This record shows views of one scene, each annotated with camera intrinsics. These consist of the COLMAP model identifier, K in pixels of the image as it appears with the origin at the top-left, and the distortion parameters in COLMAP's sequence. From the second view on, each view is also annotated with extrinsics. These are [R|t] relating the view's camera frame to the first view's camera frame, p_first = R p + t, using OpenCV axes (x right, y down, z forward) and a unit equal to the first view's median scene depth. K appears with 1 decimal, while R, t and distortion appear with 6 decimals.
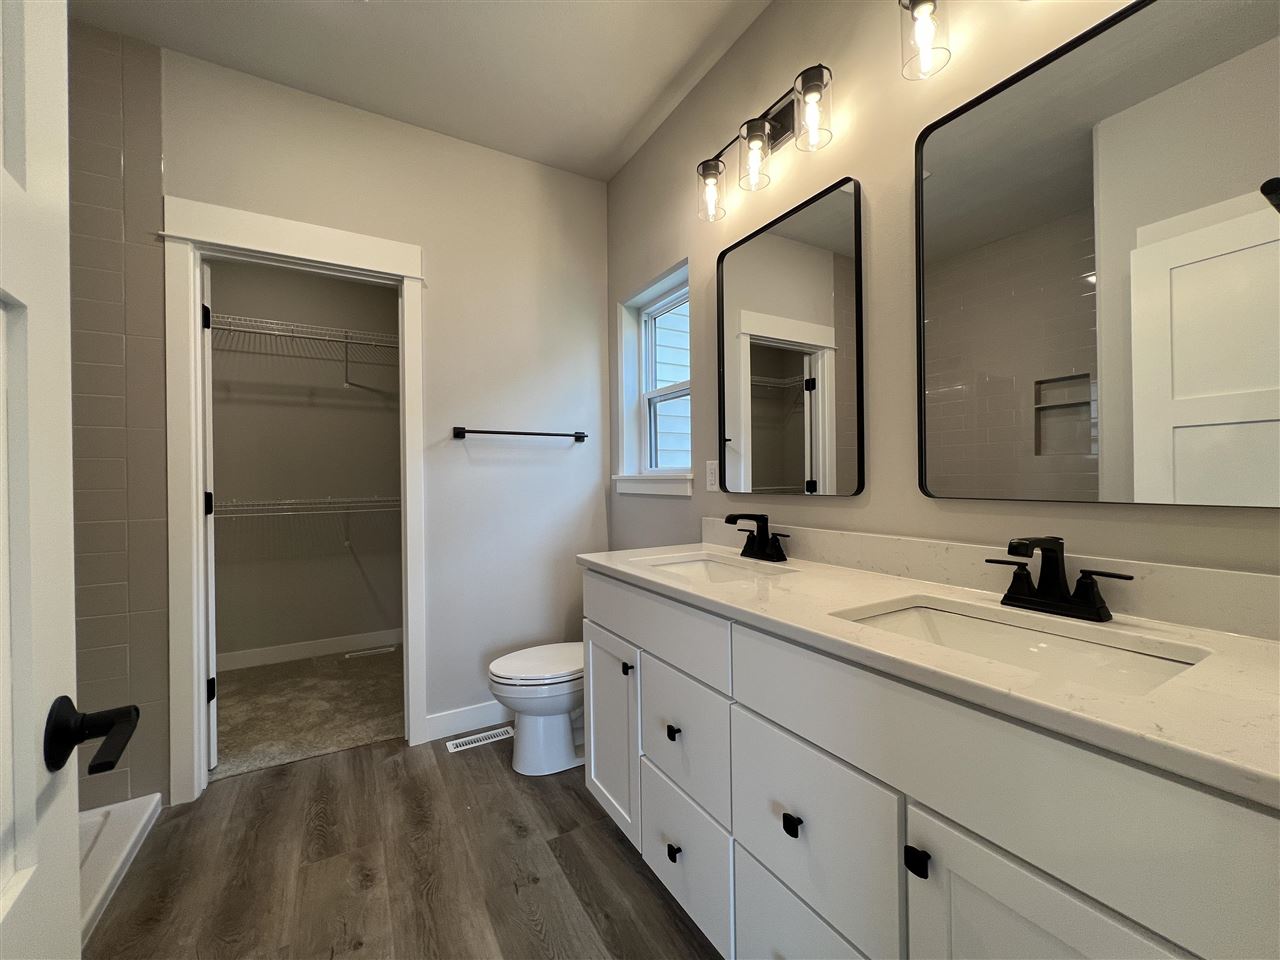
lens RADIAL K [[511.5, 0, 634.3], [0, 511.5, 473.3], [0, 0, 1]] dist [-0.001262, 0.000264]
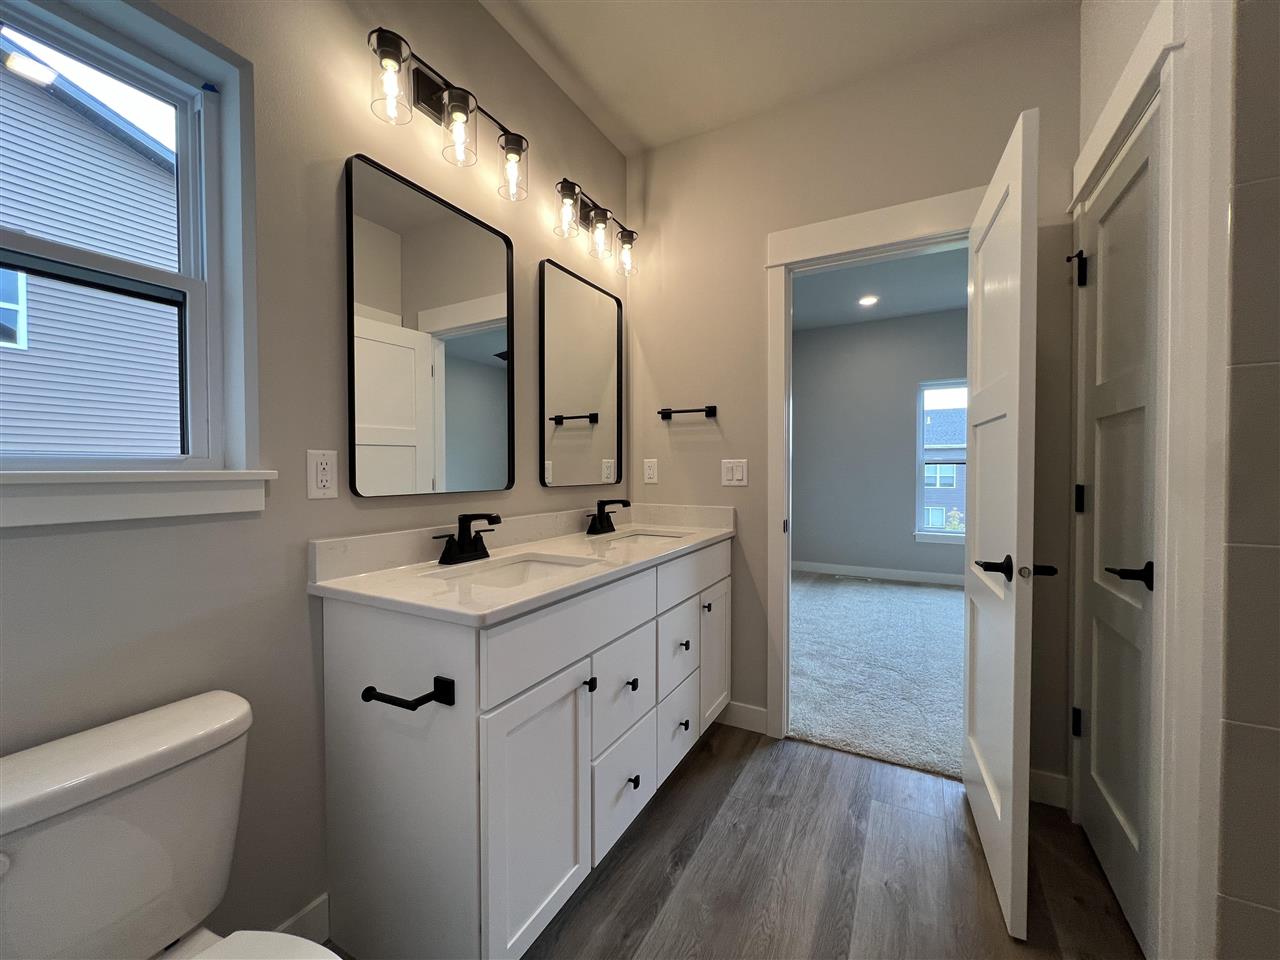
lens RADIAL K [[512.3, 0, 633.7], [0, 512.3, 480.6], [0, 0, 1]] dist [-0.000055, 0.000075]
pose [[-0.513580, -0.005410, 0.858025, -0.824711], [0.005162, 0.999943, 0.009394, 0.013290], [-0.858026, 0.009254, -0.513523, 1.390108]]
